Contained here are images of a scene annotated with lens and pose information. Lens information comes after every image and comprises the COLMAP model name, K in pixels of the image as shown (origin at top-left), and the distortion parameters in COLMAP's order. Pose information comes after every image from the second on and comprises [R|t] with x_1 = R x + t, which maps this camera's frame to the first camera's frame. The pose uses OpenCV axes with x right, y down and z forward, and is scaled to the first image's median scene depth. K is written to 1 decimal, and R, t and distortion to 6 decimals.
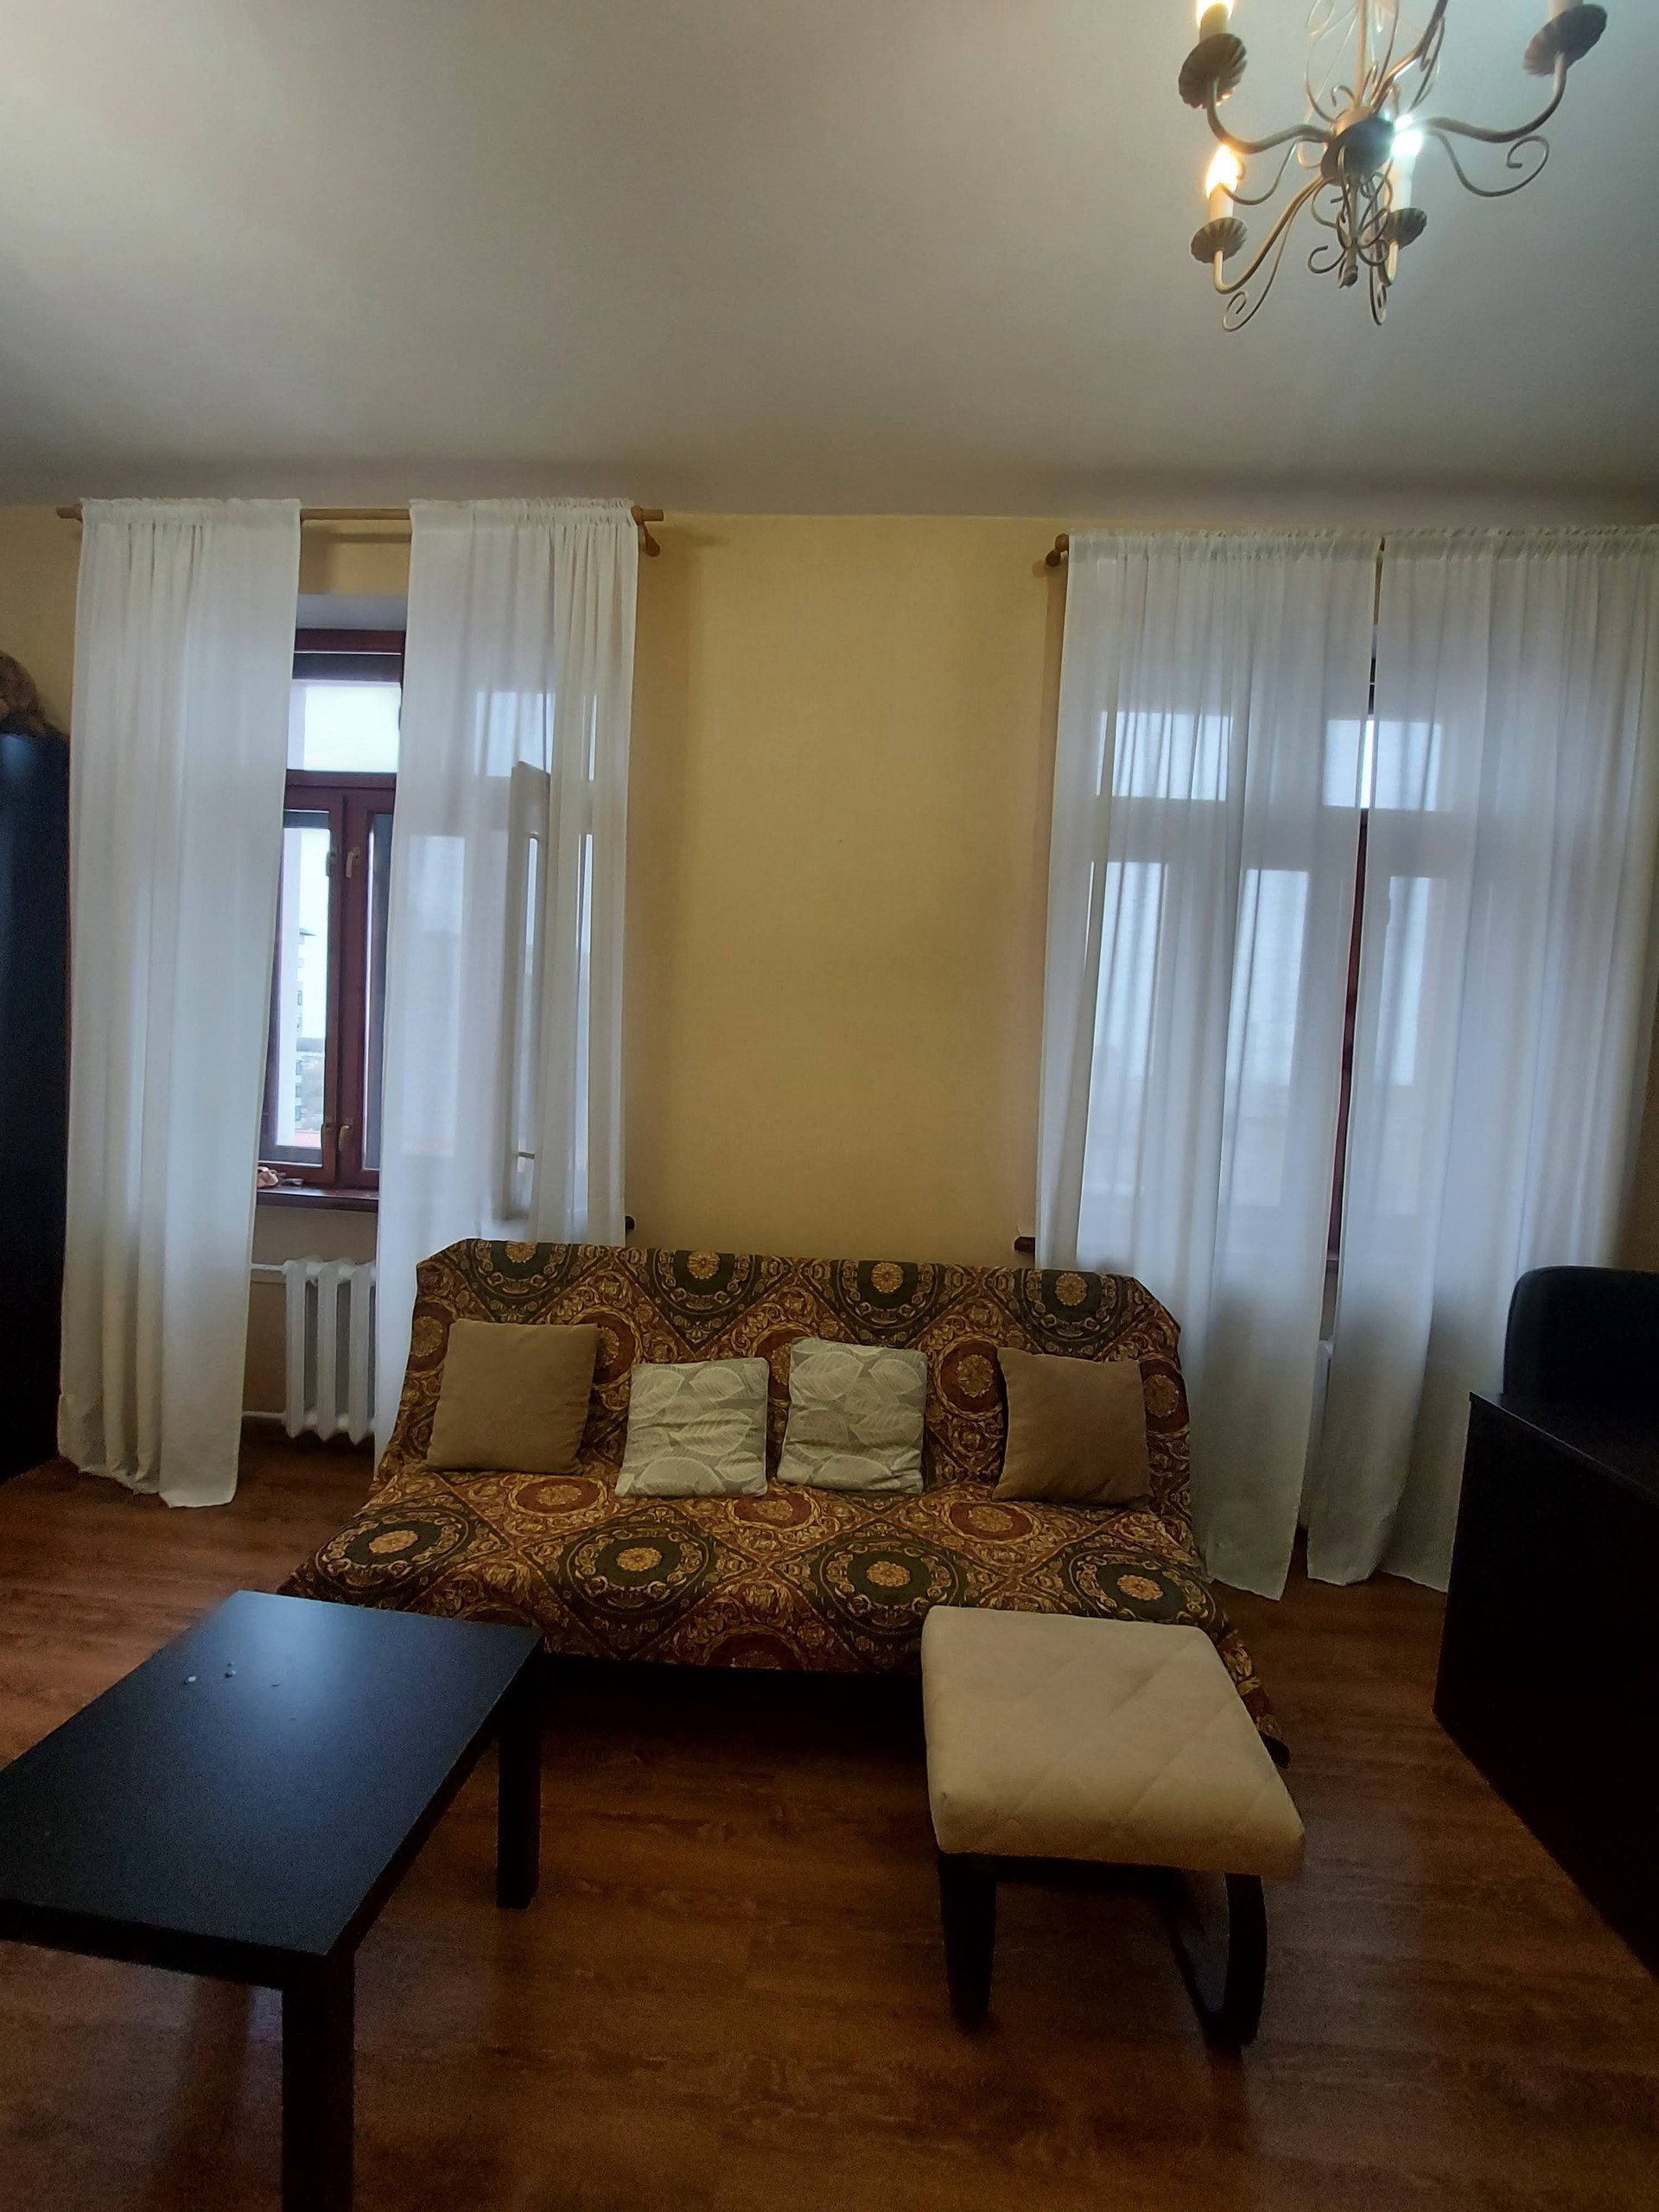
lens RADIAL K [[880.7, 0, 833.6], [0, 880.7, 1118.2], [0, 0, 1]] dist [-0.007980, -0.001147]
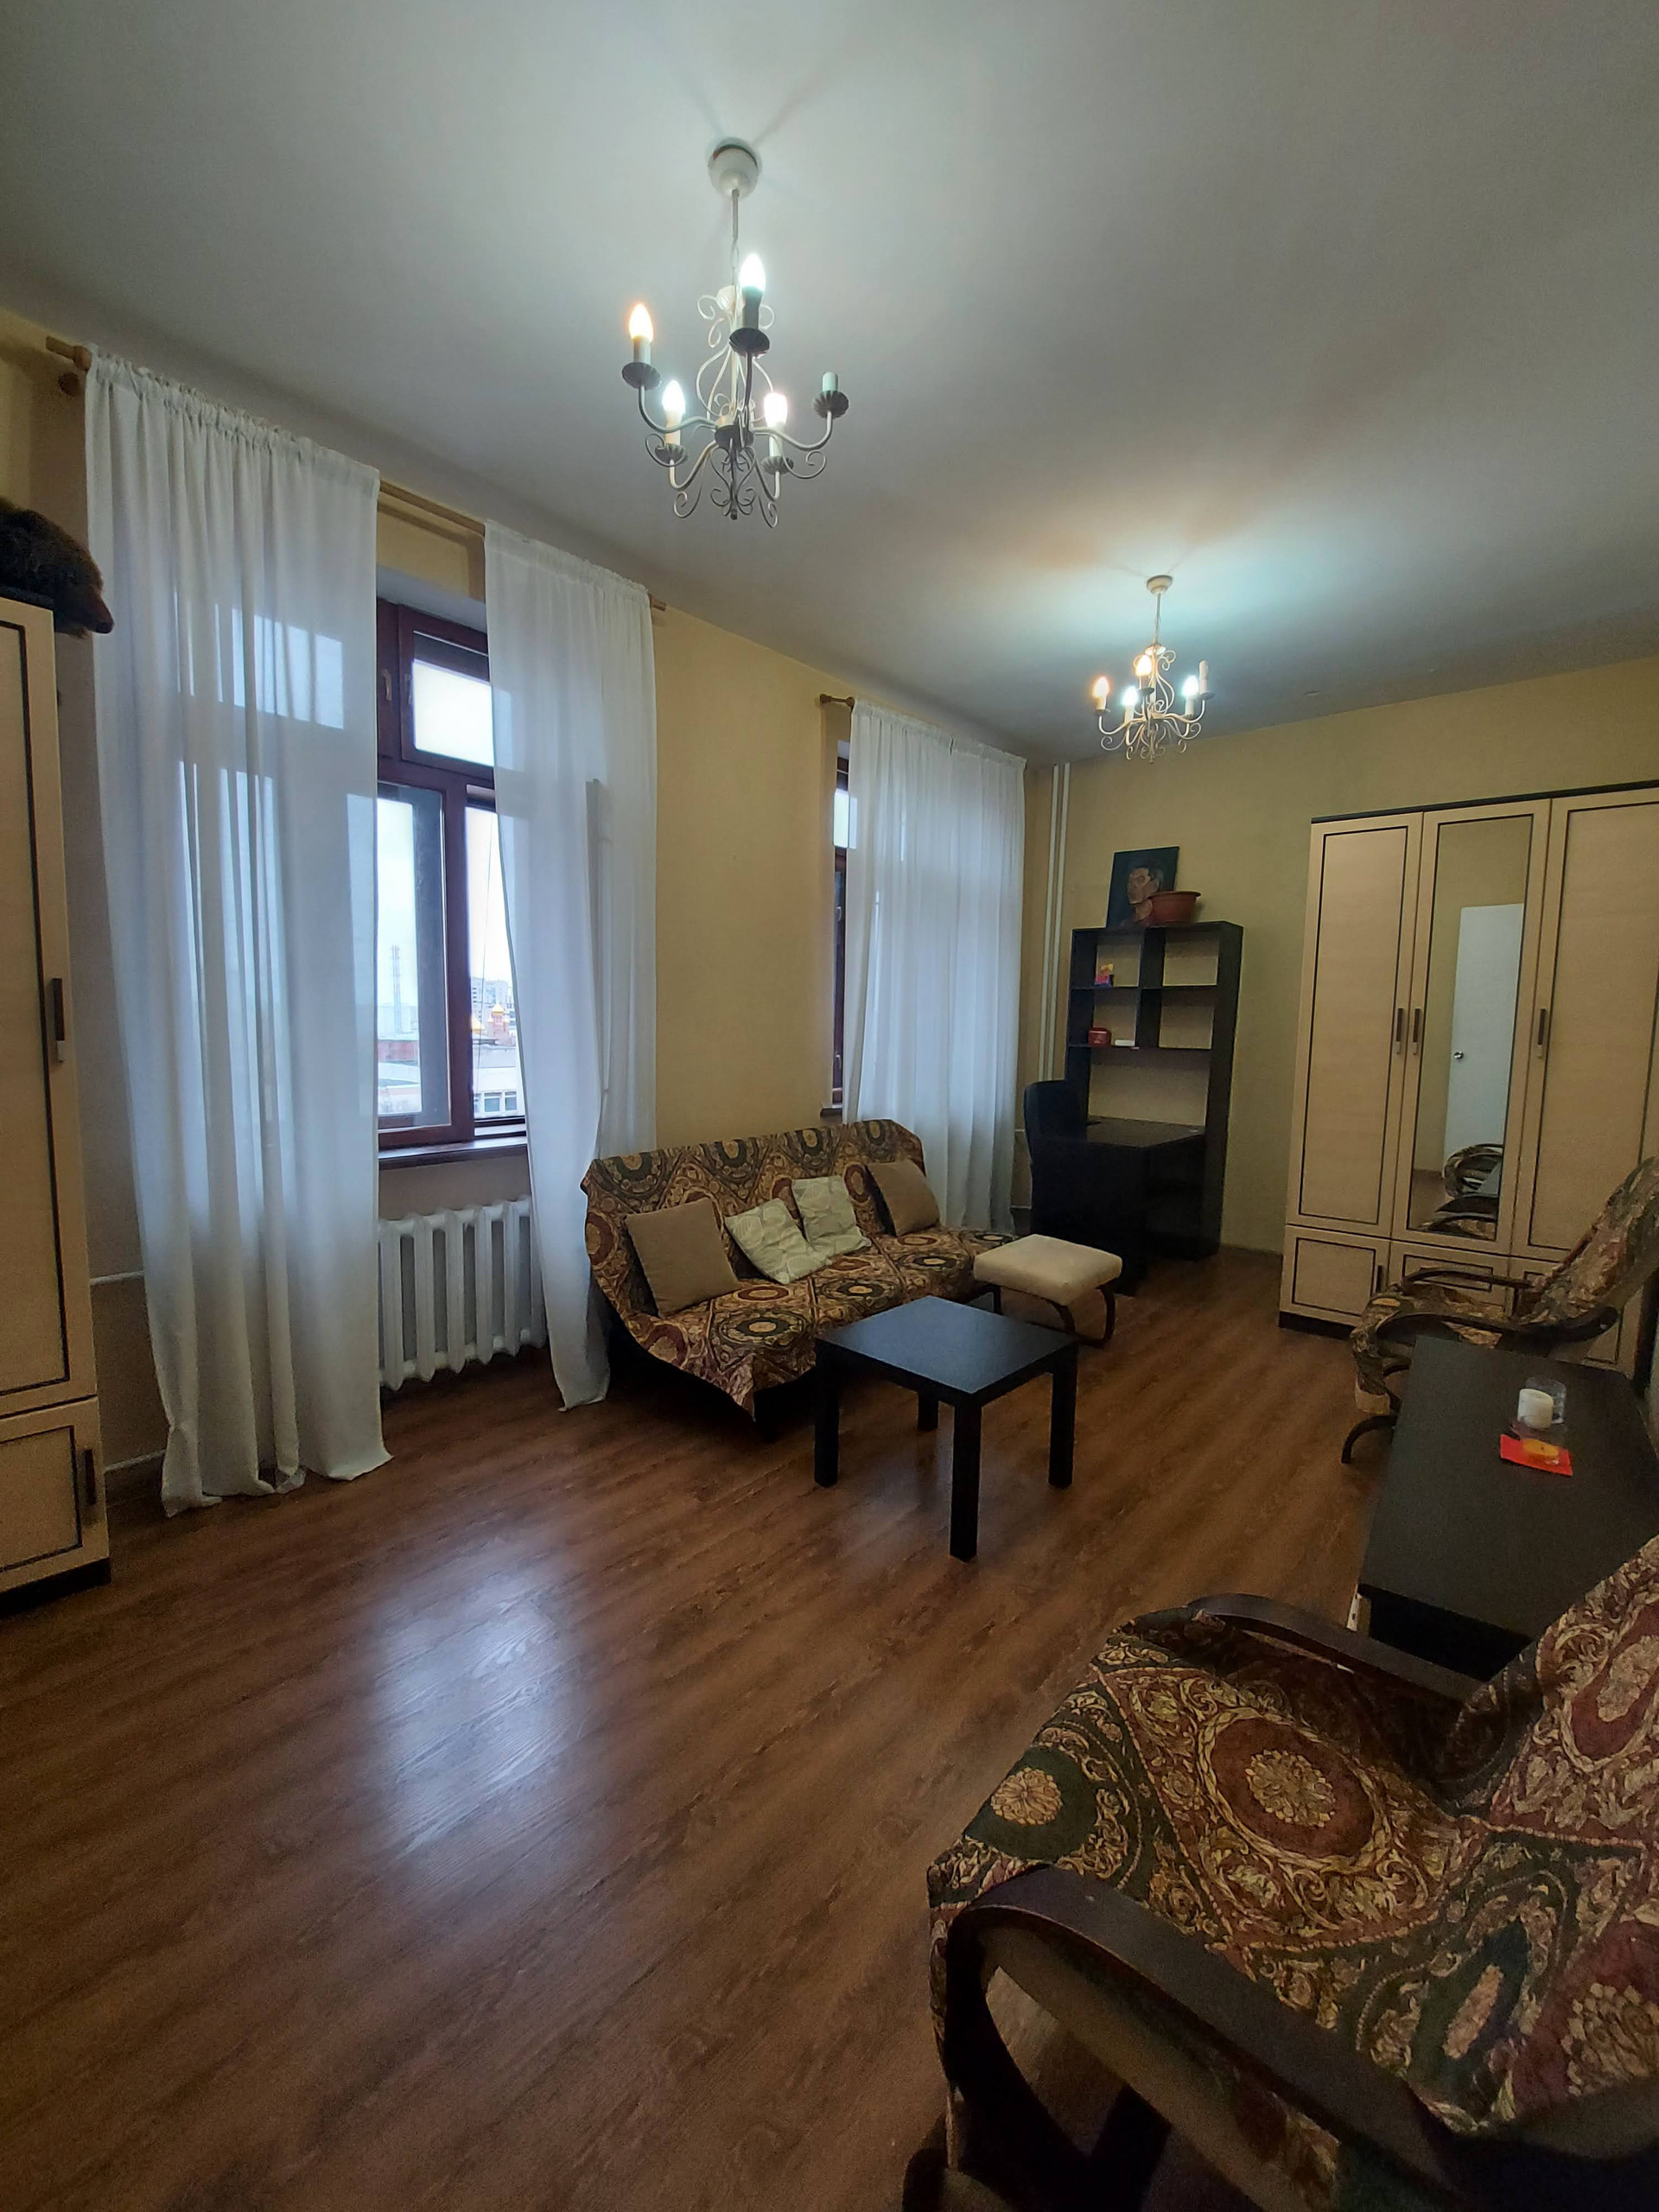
lens RADIAL K [[888.5, 0, 814.6], [0, 888.5, 1108.6], [0, 0, 1]] dist [0.001436, 0.000002]
pose [[0.618877, -0.125497, 0.775398, -1.221072], [0.075995, 0.992090, 0.099914, -0.039285], [-0.781803, -0.002908, 0.623519, -0.040544]]
